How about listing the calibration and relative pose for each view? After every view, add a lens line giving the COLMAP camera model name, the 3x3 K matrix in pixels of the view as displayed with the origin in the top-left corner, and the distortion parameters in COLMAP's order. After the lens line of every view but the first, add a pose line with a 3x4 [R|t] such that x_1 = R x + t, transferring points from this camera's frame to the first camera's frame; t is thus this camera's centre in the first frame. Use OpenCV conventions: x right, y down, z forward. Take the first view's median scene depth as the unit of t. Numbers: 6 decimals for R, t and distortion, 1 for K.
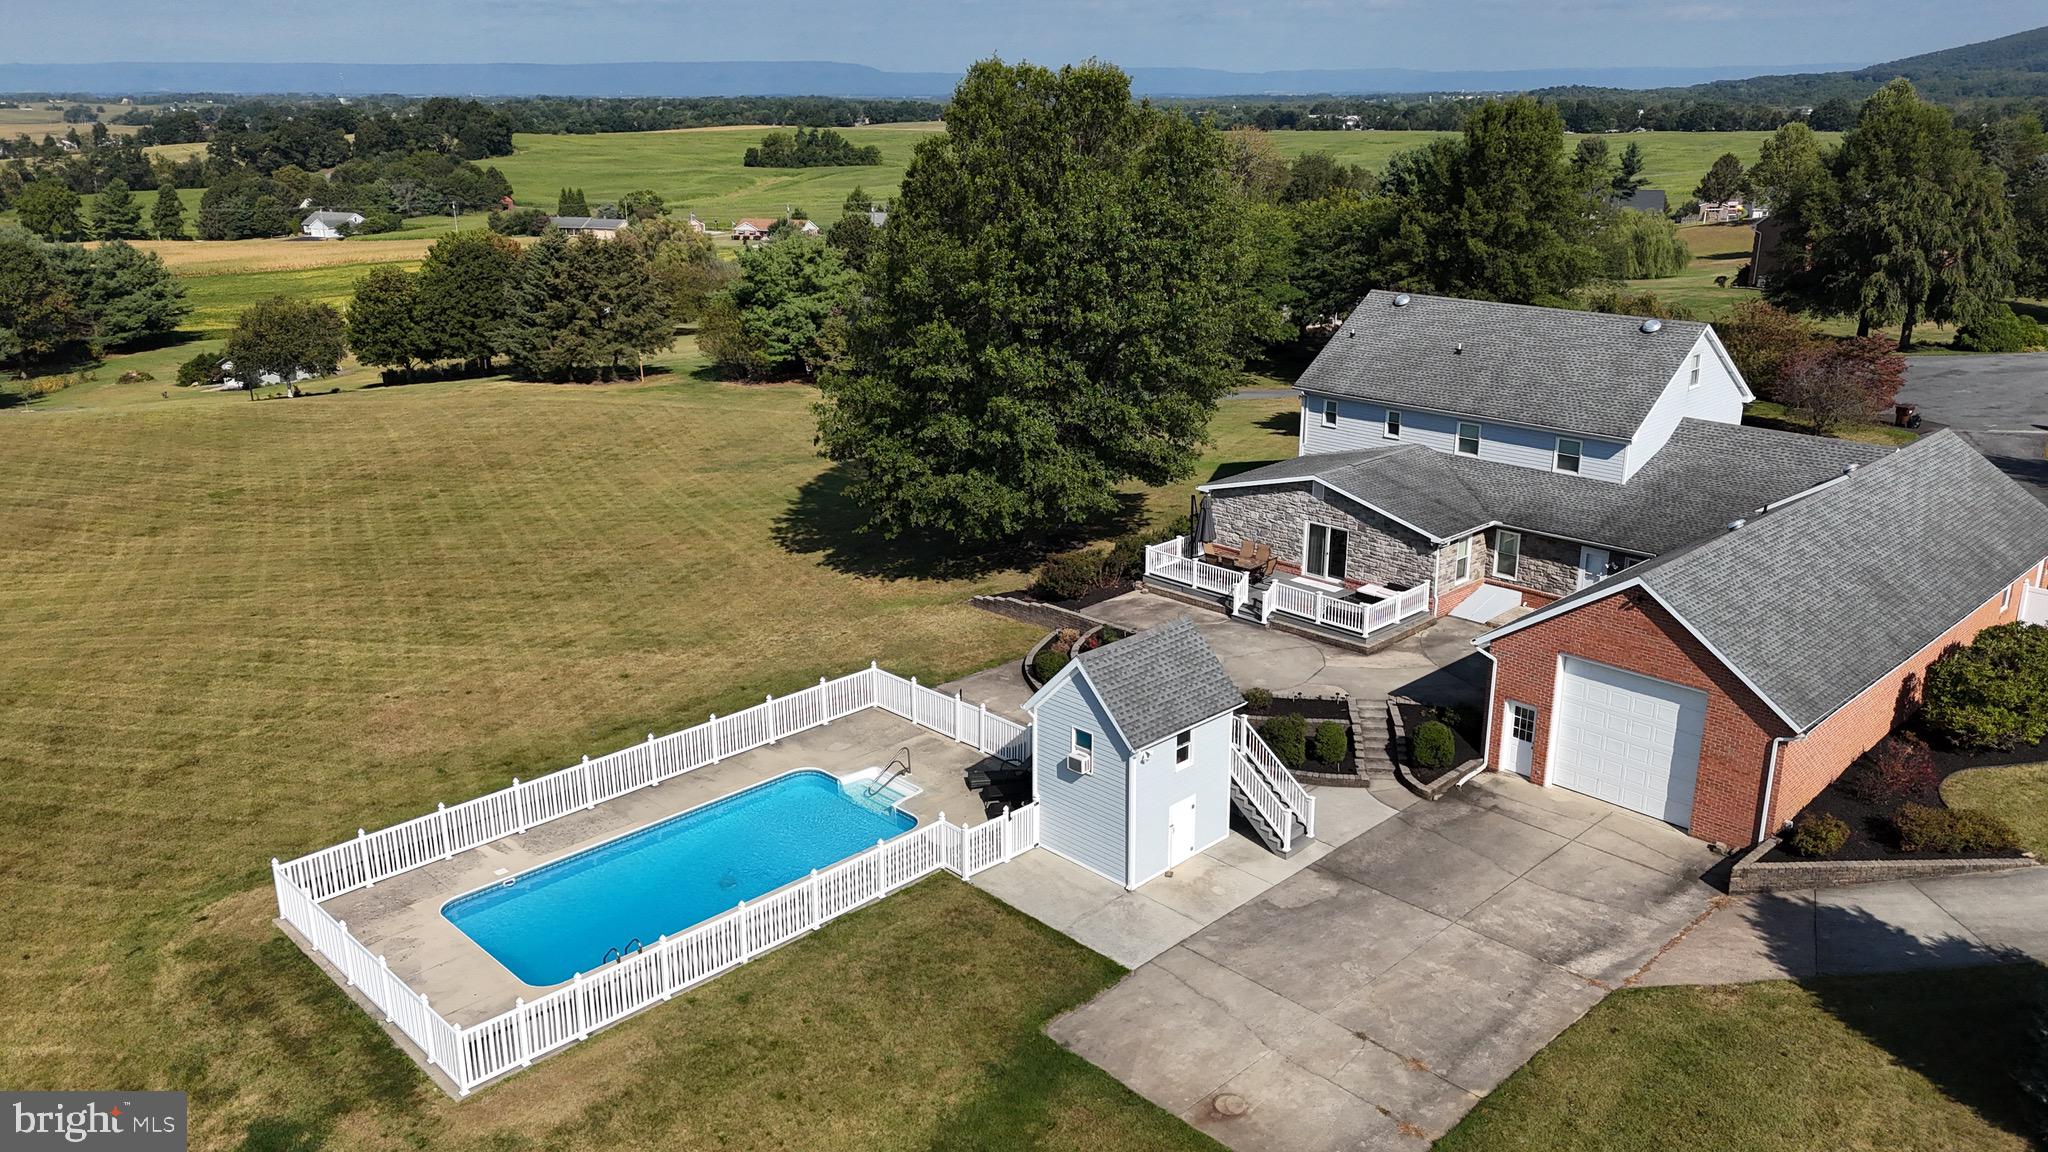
lens RADIAL K [[1483.0, 0, 1015.5], [0, 1483.0, 573.1], [0, 0, 1]] dist [0.038178, -0.011232]
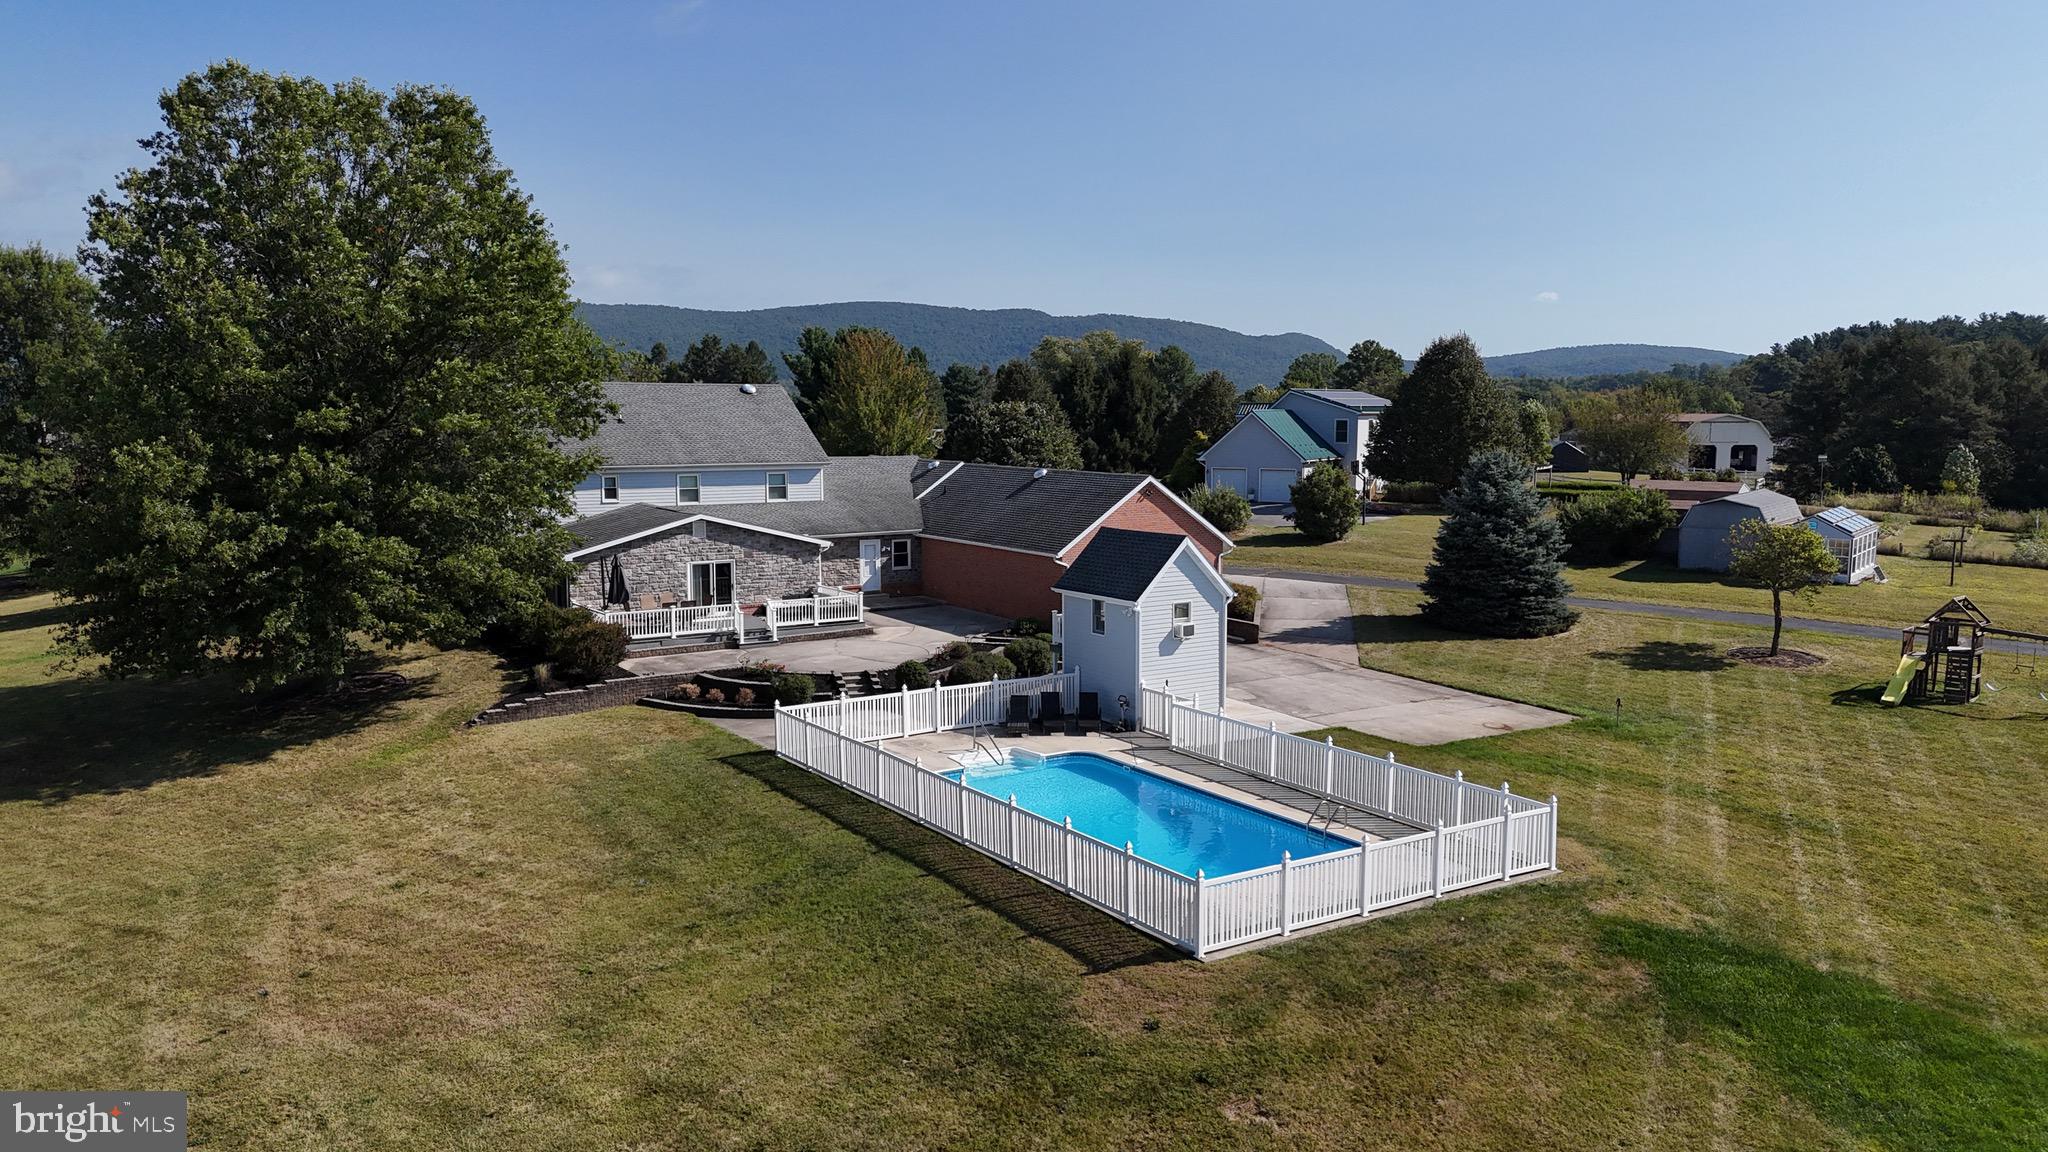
lens RADIAL K [[1483.0, 0, 1033.1], [0, 1483.0, 571.6], [0, 0, 1]] dist [0.038178, -0.011232]
pose [[0.187961, -0.104850, 0.976564, -0.779483], [0.293935, 0.954721, 0.045931, -0.006693], [-0.937162, 0.278413, 0.210269, 0.571683]]
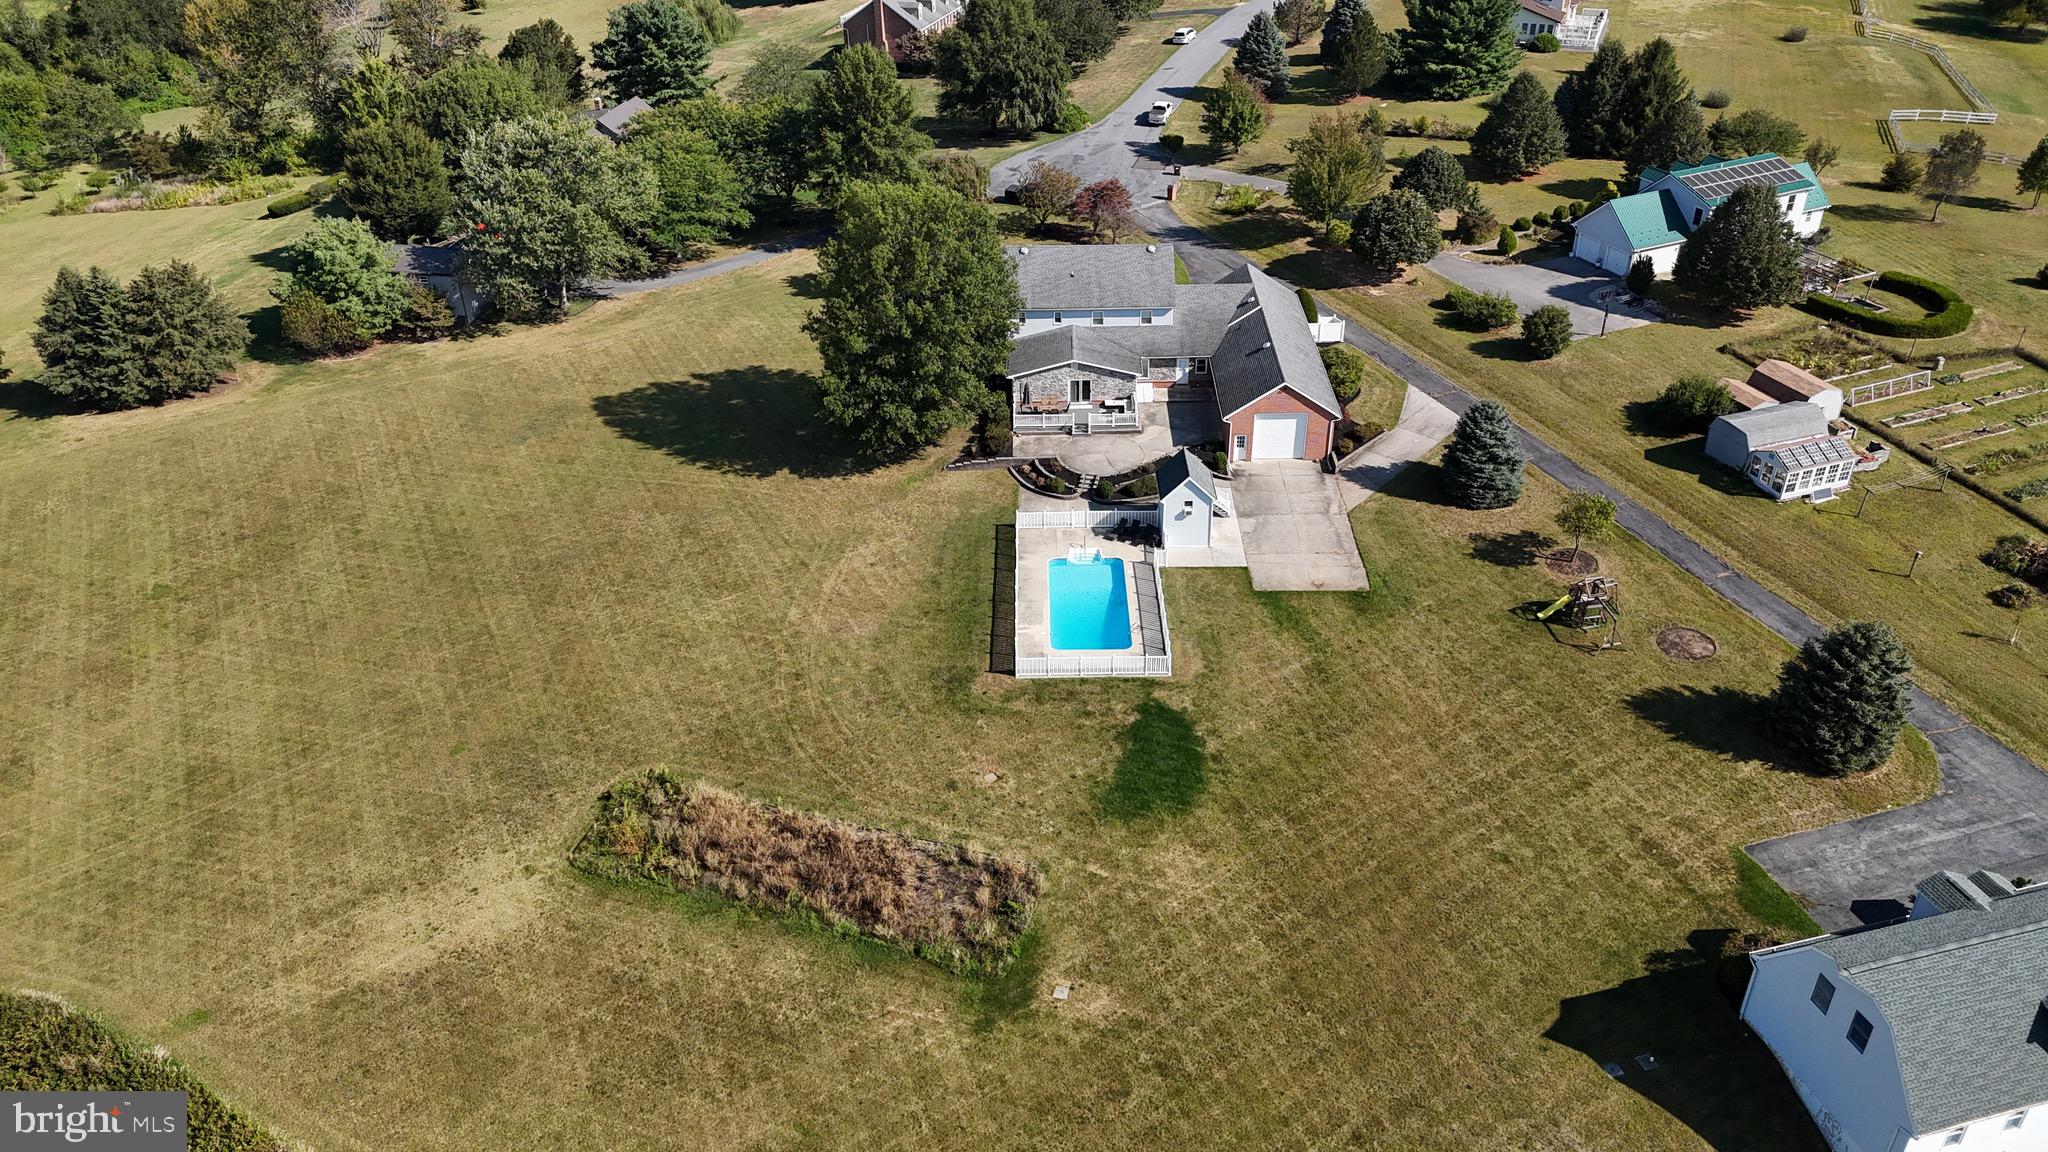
lens RADIAL K [[1483.0, 0, 1037.1], [0, 1483.0, 572.7], [0, 0, 1]] dist [0.038178, -0.011232]
pose [[0.693990, -0.388825, 0.605964, -1.268795], [0.231683, 0.917472, 0.323369, -0.493339], [-0.681689, -0.084023, 0.726801, -0.564239]]
